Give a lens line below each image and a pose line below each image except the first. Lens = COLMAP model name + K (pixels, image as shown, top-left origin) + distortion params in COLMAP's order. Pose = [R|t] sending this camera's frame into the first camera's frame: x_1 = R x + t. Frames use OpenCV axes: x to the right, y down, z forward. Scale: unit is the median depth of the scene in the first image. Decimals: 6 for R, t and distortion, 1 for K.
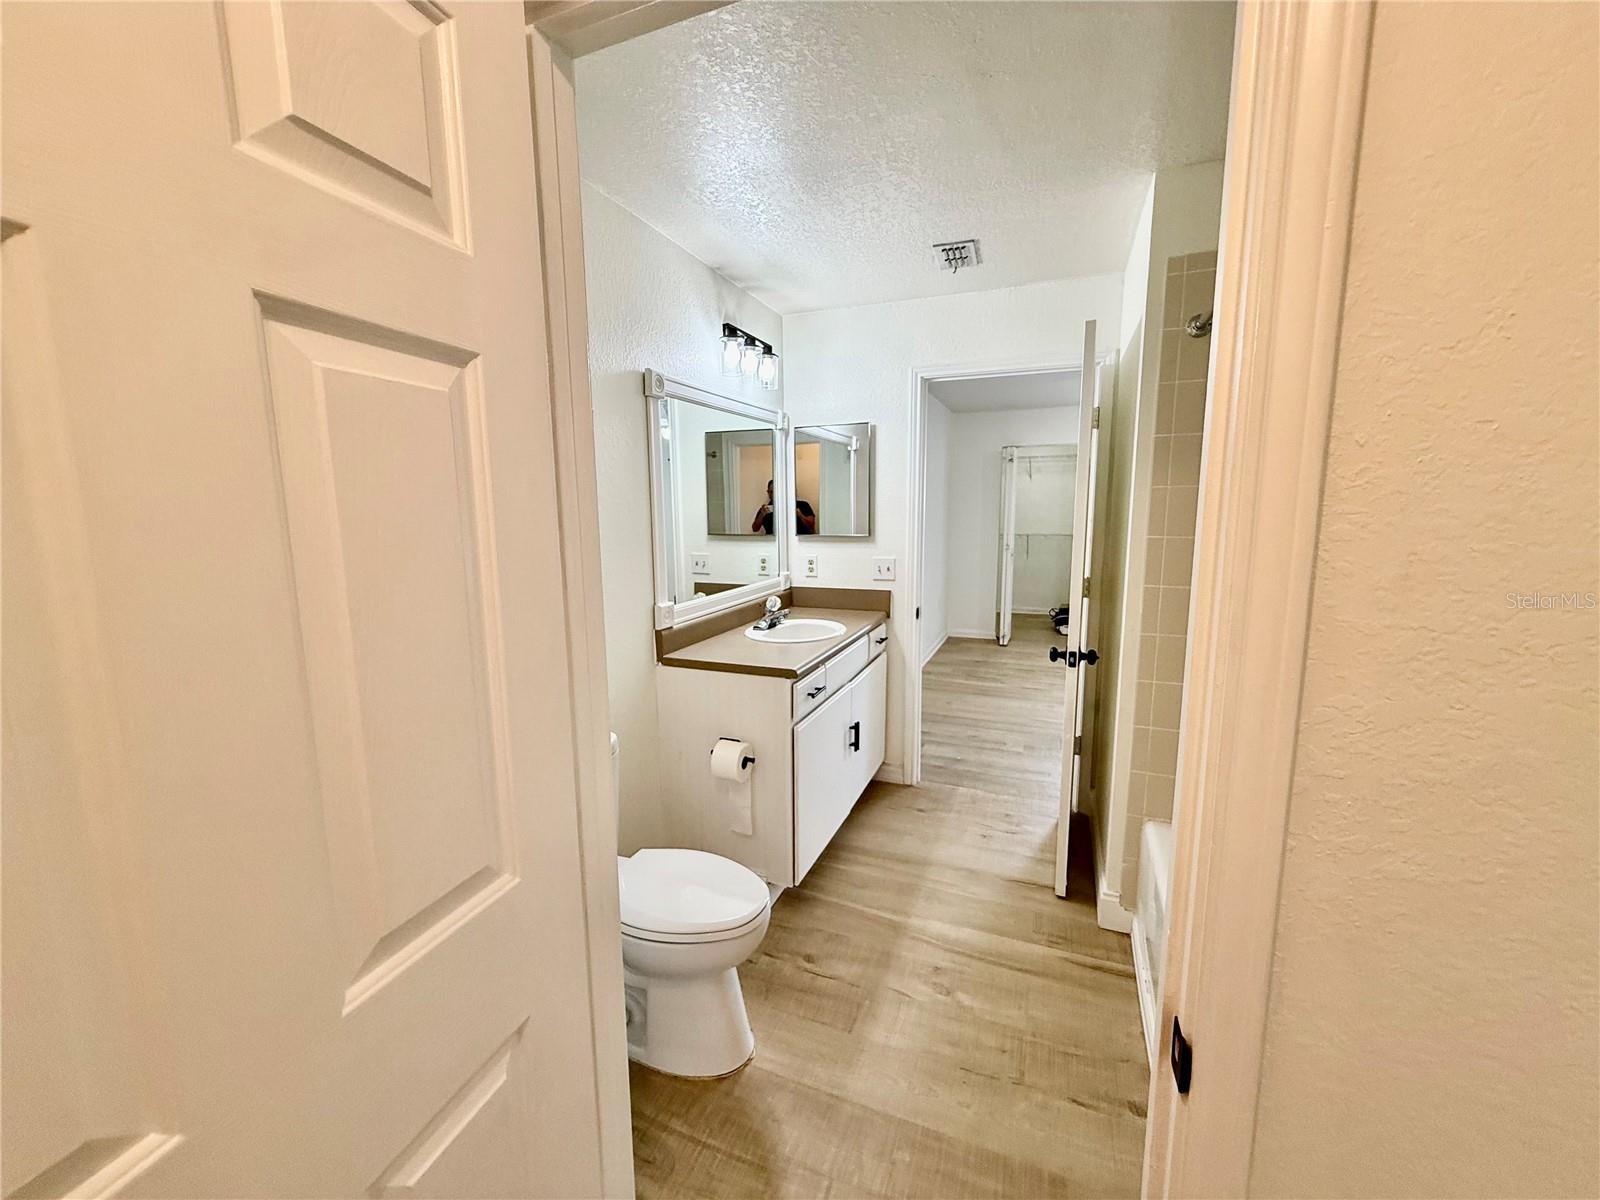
lens RADIAL K [[636.1, 0, 795.0], [0, 636.1, 597.5], [0, 0, 1]] dist [0.000114, 0.000310]
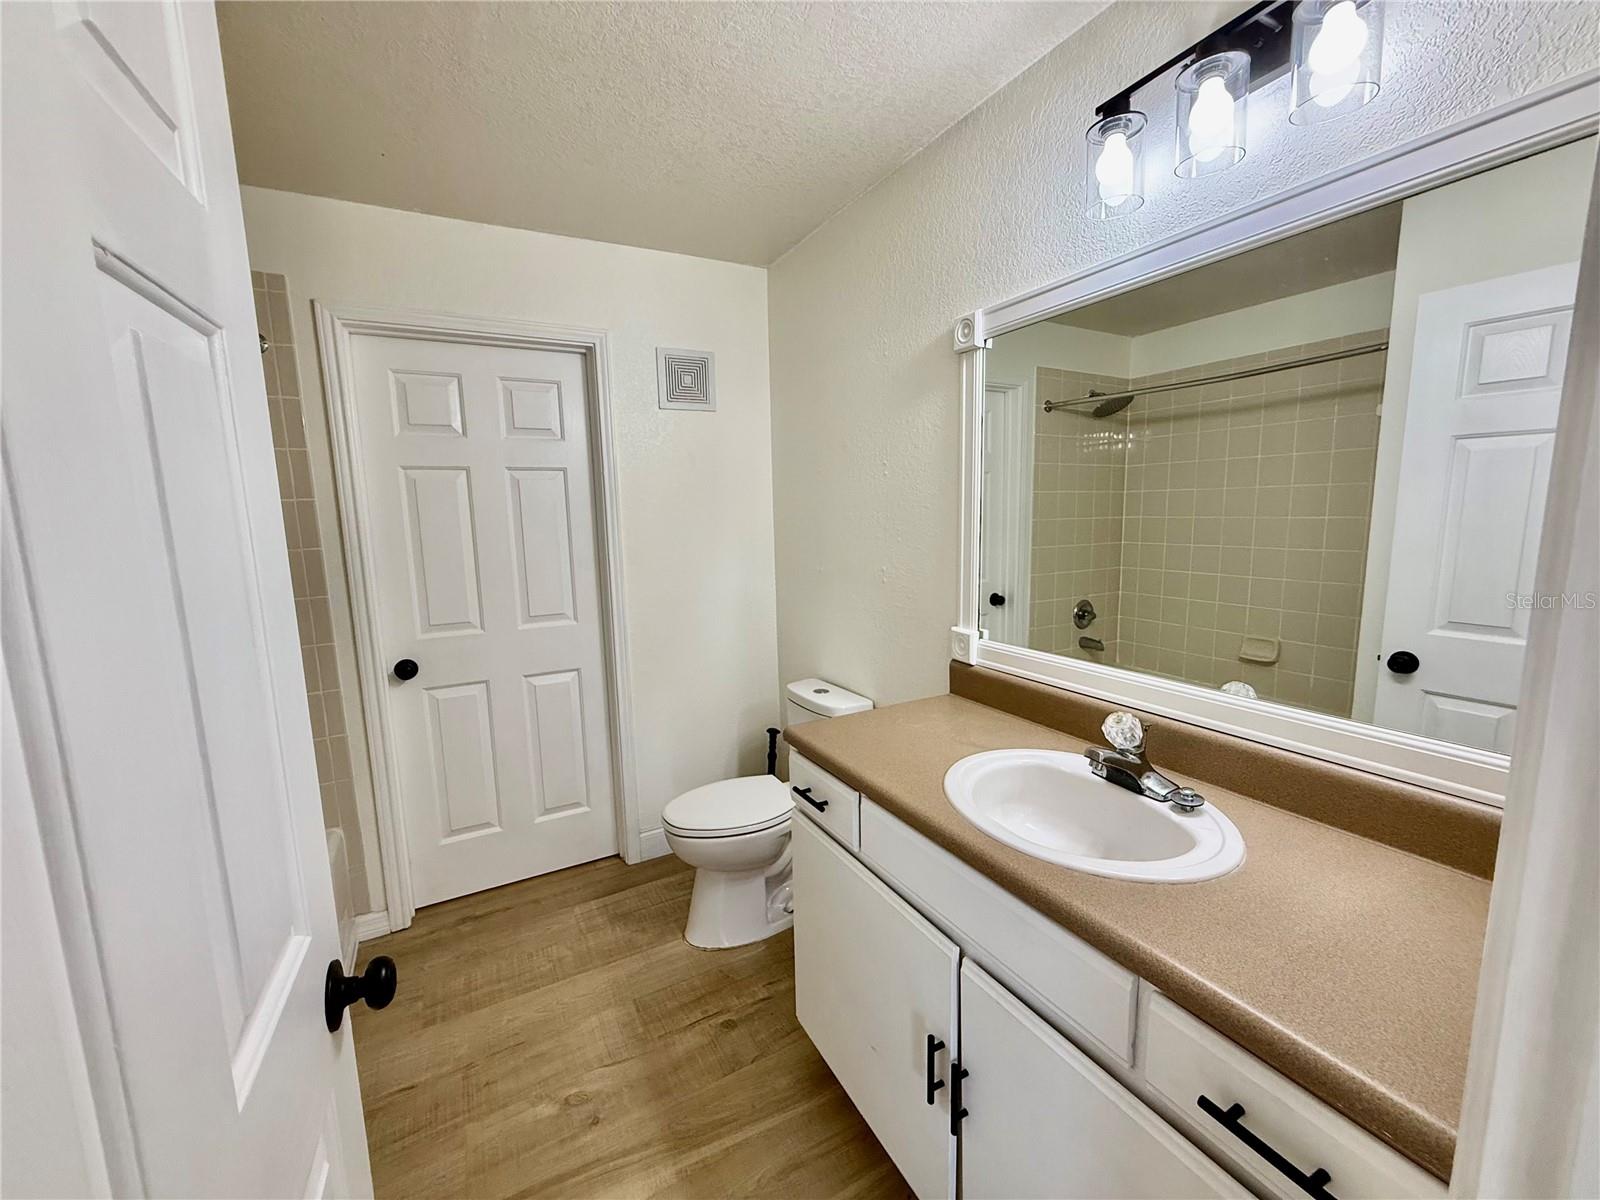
lens RADIAL K [[636.1, 0, 795.0], [0, 636.1, 597.5], [0, 0, 1]] dist [0.000114, 0.000310]
pose [[-0.630901, 0.130503, -0.764809, 0.571037], [-0.082356, 0.968919, 0.233268, -0.215796], [0.771480, 0.210155, -0.600544, 1.511155]]
